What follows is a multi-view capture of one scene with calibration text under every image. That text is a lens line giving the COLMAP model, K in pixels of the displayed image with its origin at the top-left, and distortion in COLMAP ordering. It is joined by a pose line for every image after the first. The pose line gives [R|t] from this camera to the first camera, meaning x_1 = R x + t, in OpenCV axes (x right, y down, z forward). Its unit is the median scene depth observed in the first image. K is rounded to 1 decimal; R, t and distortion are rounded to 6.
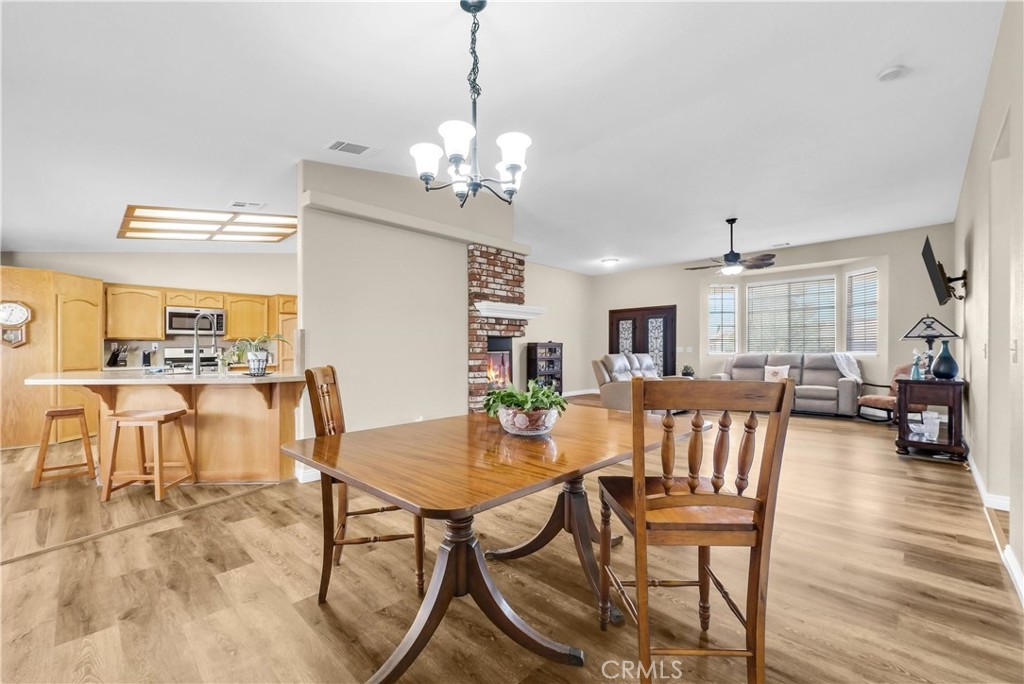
lens RADIAL K [[422.4, 0, 508.3], [0, 422.4, 346.8], [0, 0, 1]] dist [0.000539, 0.000237]
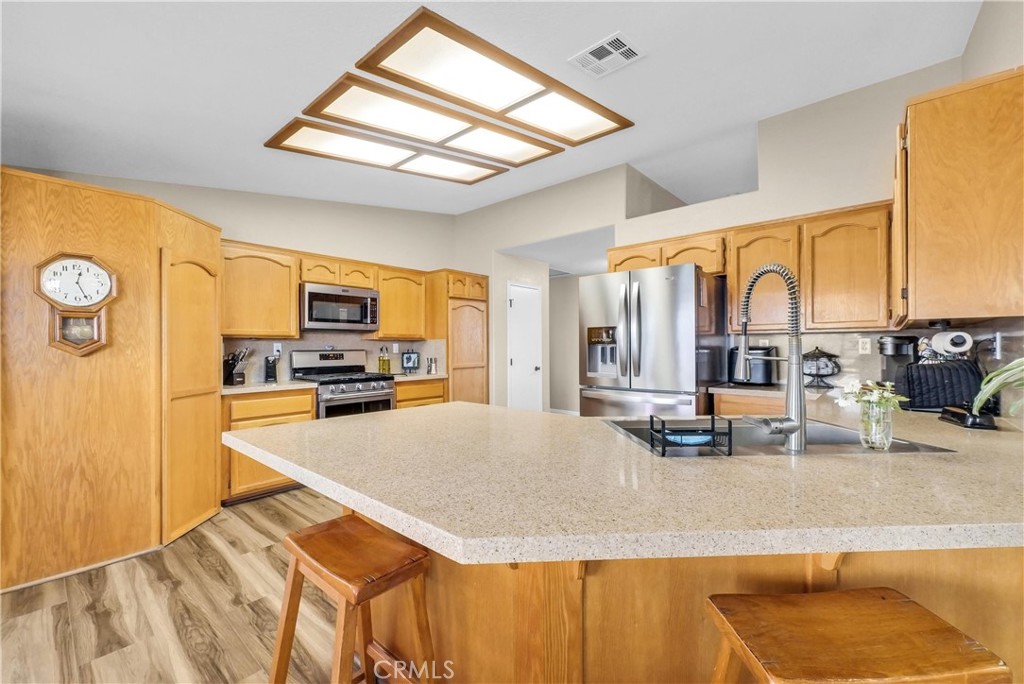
lens RADIAL K [[422.4, 0, 513.9], [0, 422.4, 346.9], [0, 0, 1]] dist [0.000539, 0.000237]
pose [[0.997006, -0.000082, 0.077328, -0.560327], [-0.000317, 0.999987, 0.005153, -0.007753], [-0.077327, -0.005162, 0.996992, 0.381801]]
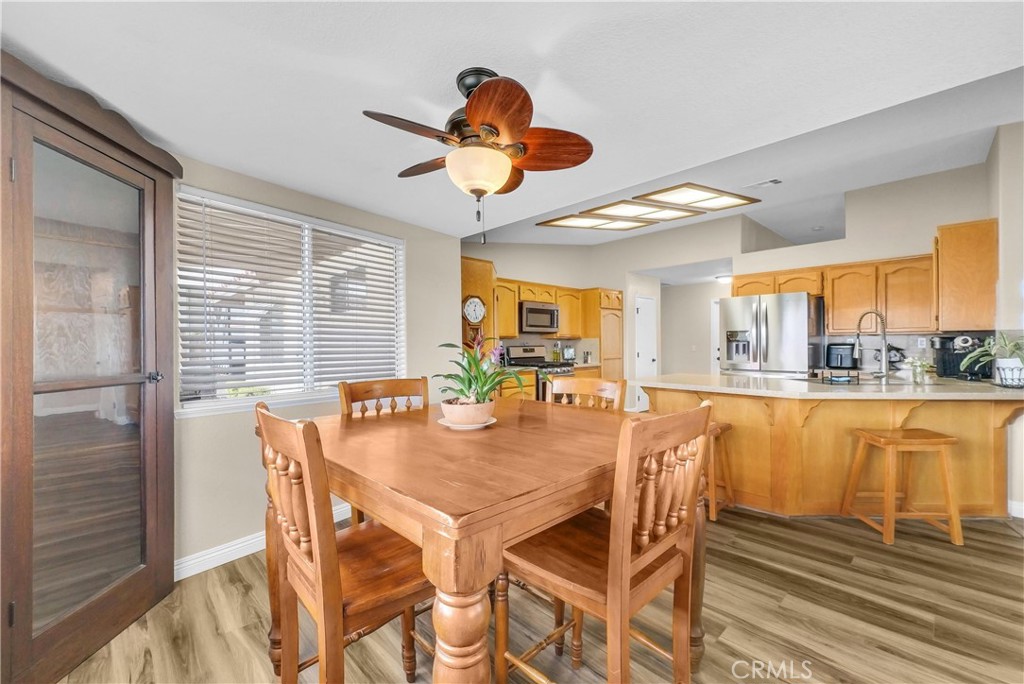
lens RADIAL K [[422.4, 0, 510.3], [0, 422.4, 341.6], [0, 0, 1]] dist [0.000539, 0.000237]
pose [[0.999795, -0.000489, -0.020246, -0.820137], [0.000503, 1.000000, 0.000688, -0.009660], [0.020246, -0.000699, 0.999795, 0.088782]]
